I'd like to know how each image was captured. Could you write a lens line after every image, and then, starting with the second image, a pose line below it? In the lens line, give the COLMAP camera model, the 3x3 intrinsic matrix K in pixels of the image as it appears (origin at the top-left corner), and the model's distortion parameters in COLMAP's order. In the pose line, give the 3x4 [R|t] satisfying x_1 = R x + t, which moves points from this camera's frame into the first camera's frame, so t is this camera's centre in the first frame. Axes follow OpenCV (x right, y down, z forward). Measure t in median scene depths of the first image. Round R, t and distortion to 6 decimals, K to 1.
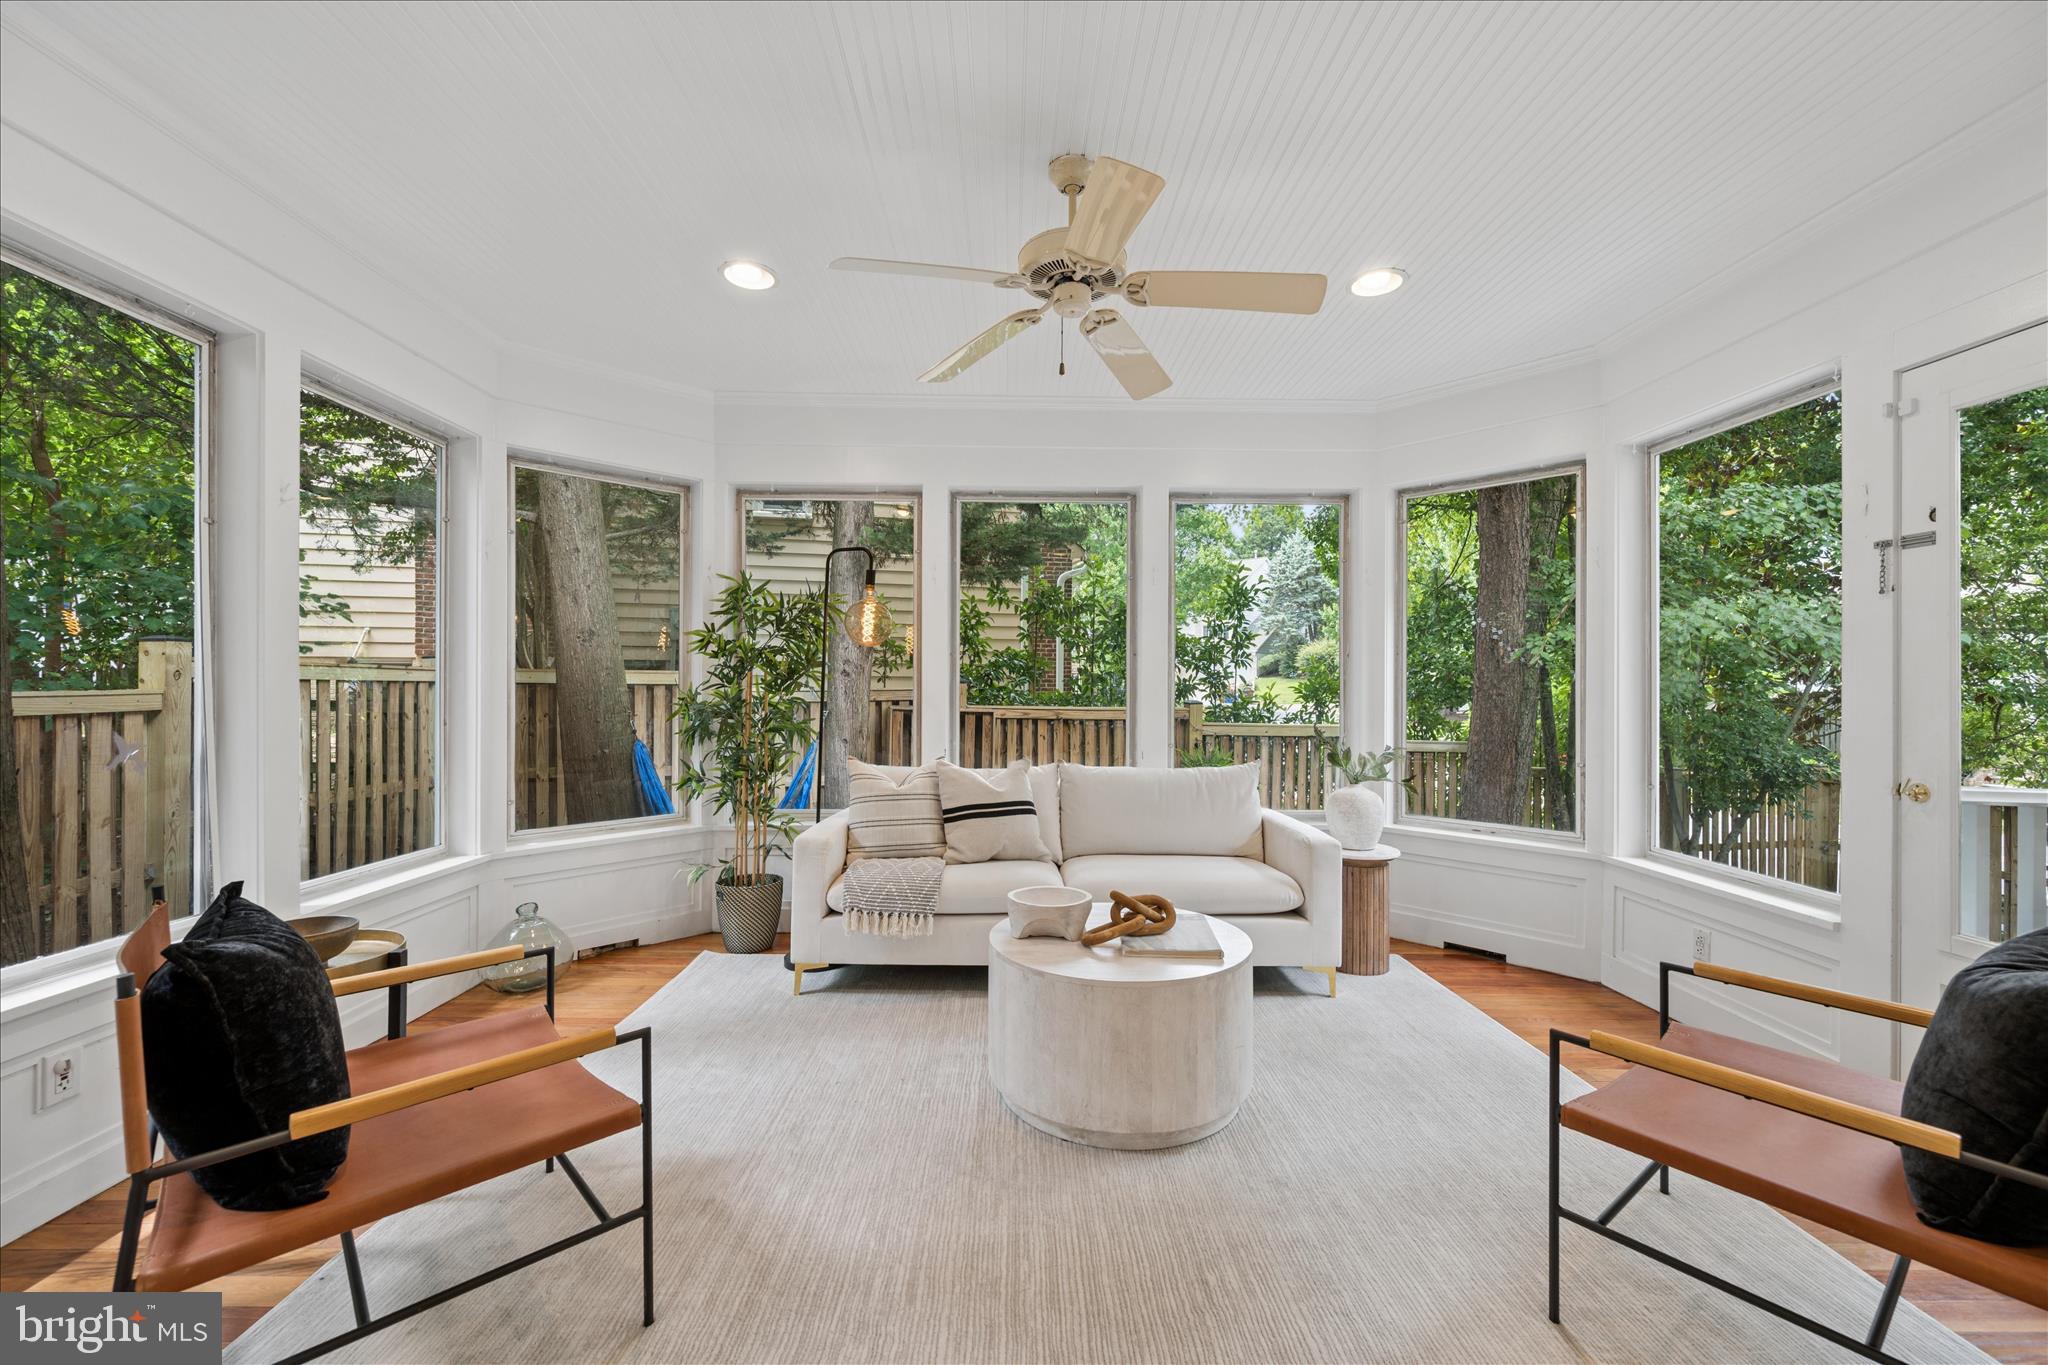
lens RADIAL K [[799.6, 0, 1021.4], [0, 799.6, 682.4], [0, 0, 1]] dist [-0.001637, 0.000182]
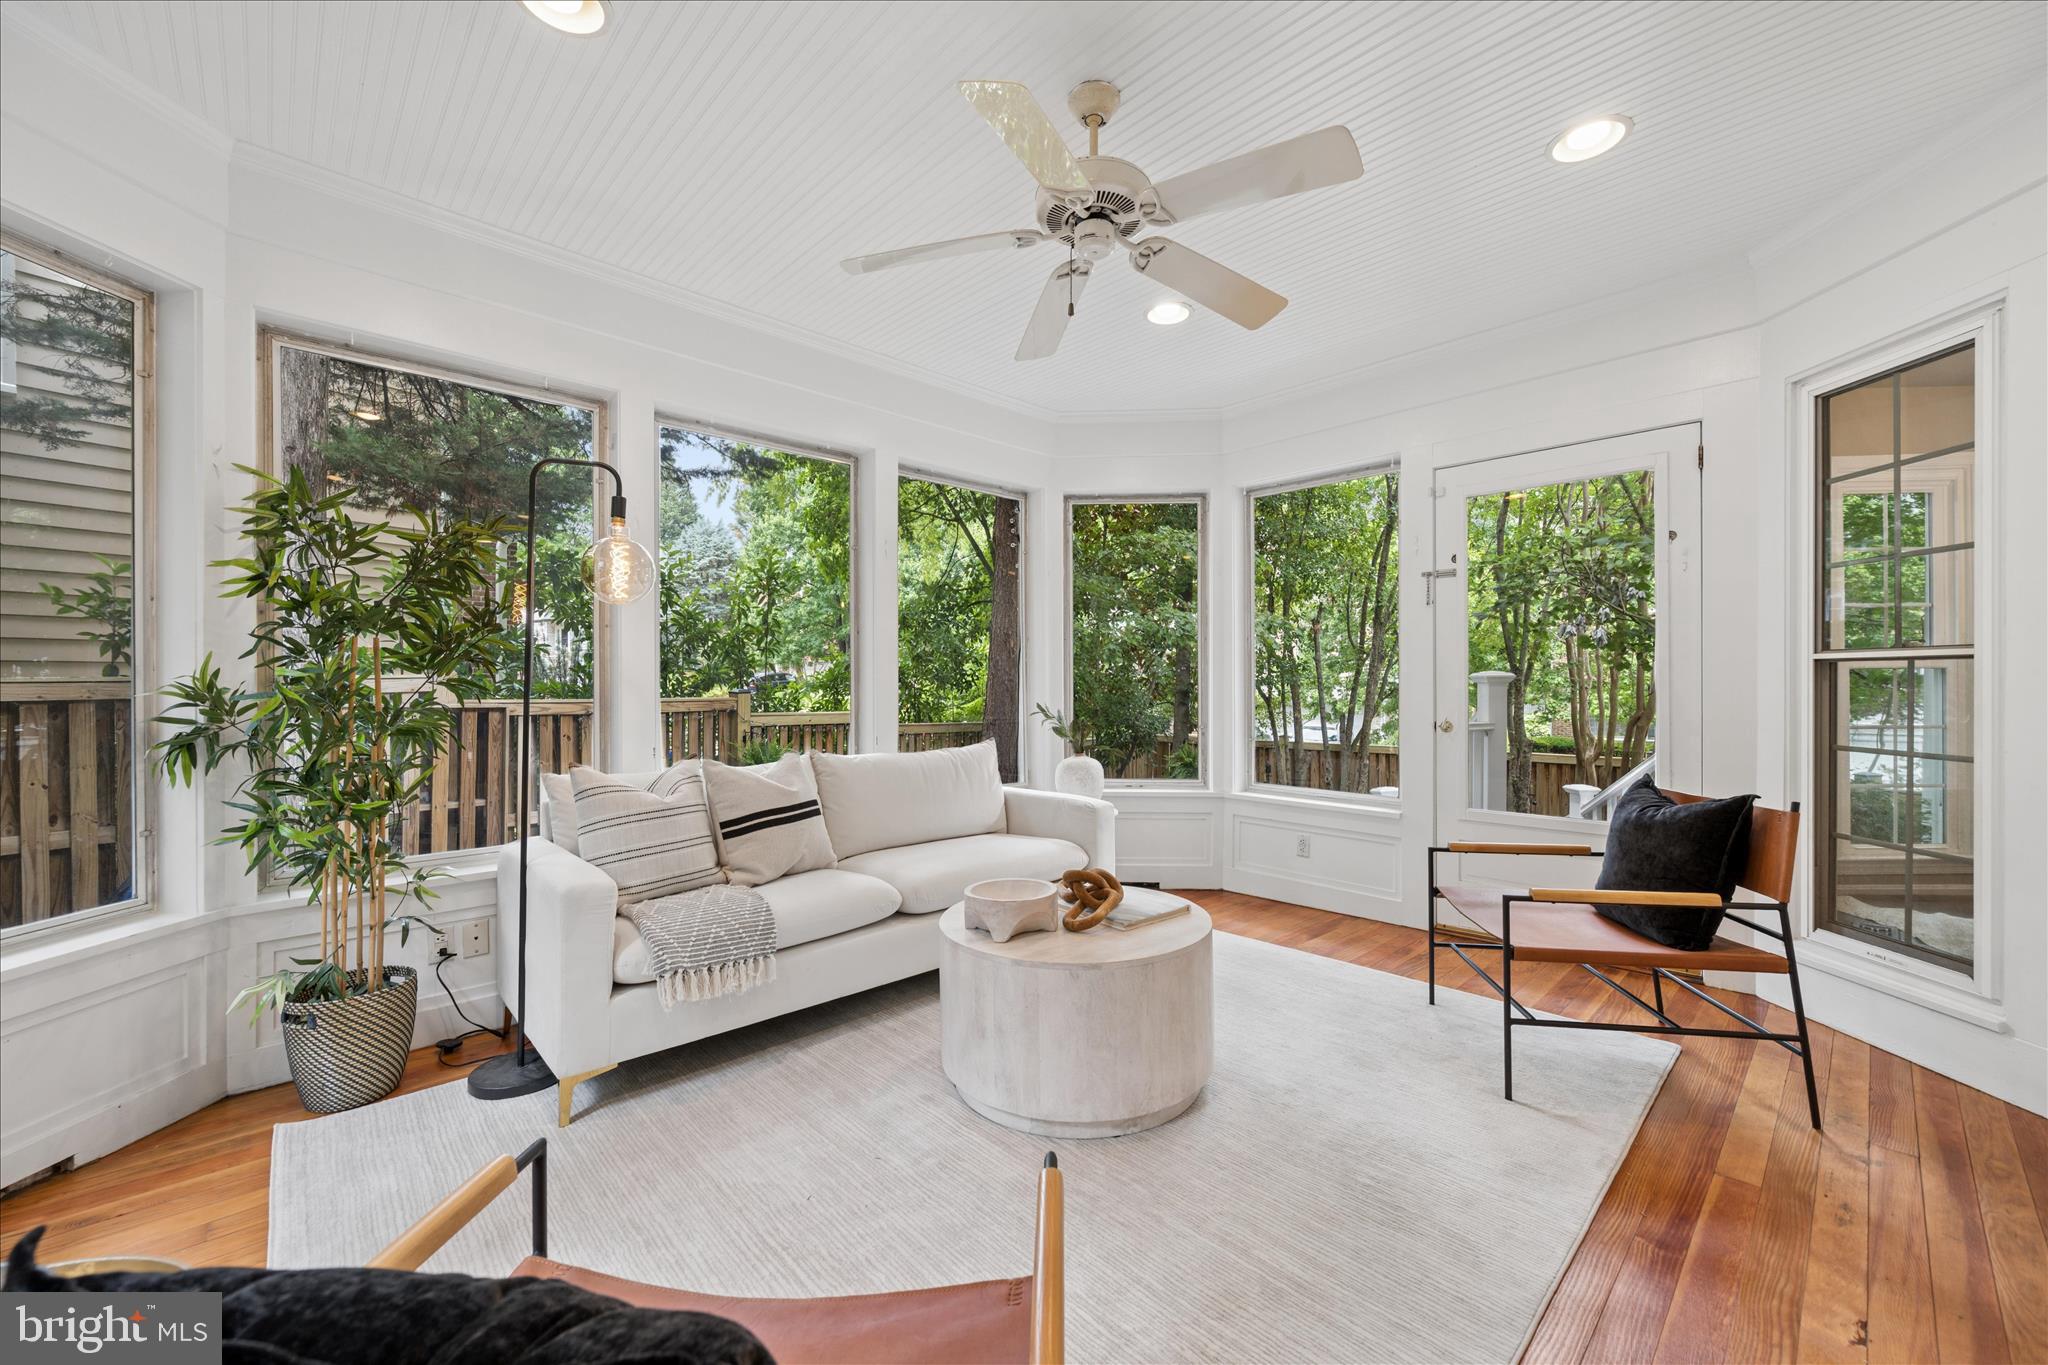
lens RADIAL K [[799.6, 0, 1022.2], [0, 799.6, 683.1], [0, 0, 1]] dist [-0.001637, 0.000182]
pose [[0.736412, -0.008791, 0.676476, -0.400185], [0.003383, 0.999951, 0.009311, 0.018528], [-0.676525, -0.004568, 0.736406, 0.233689]]
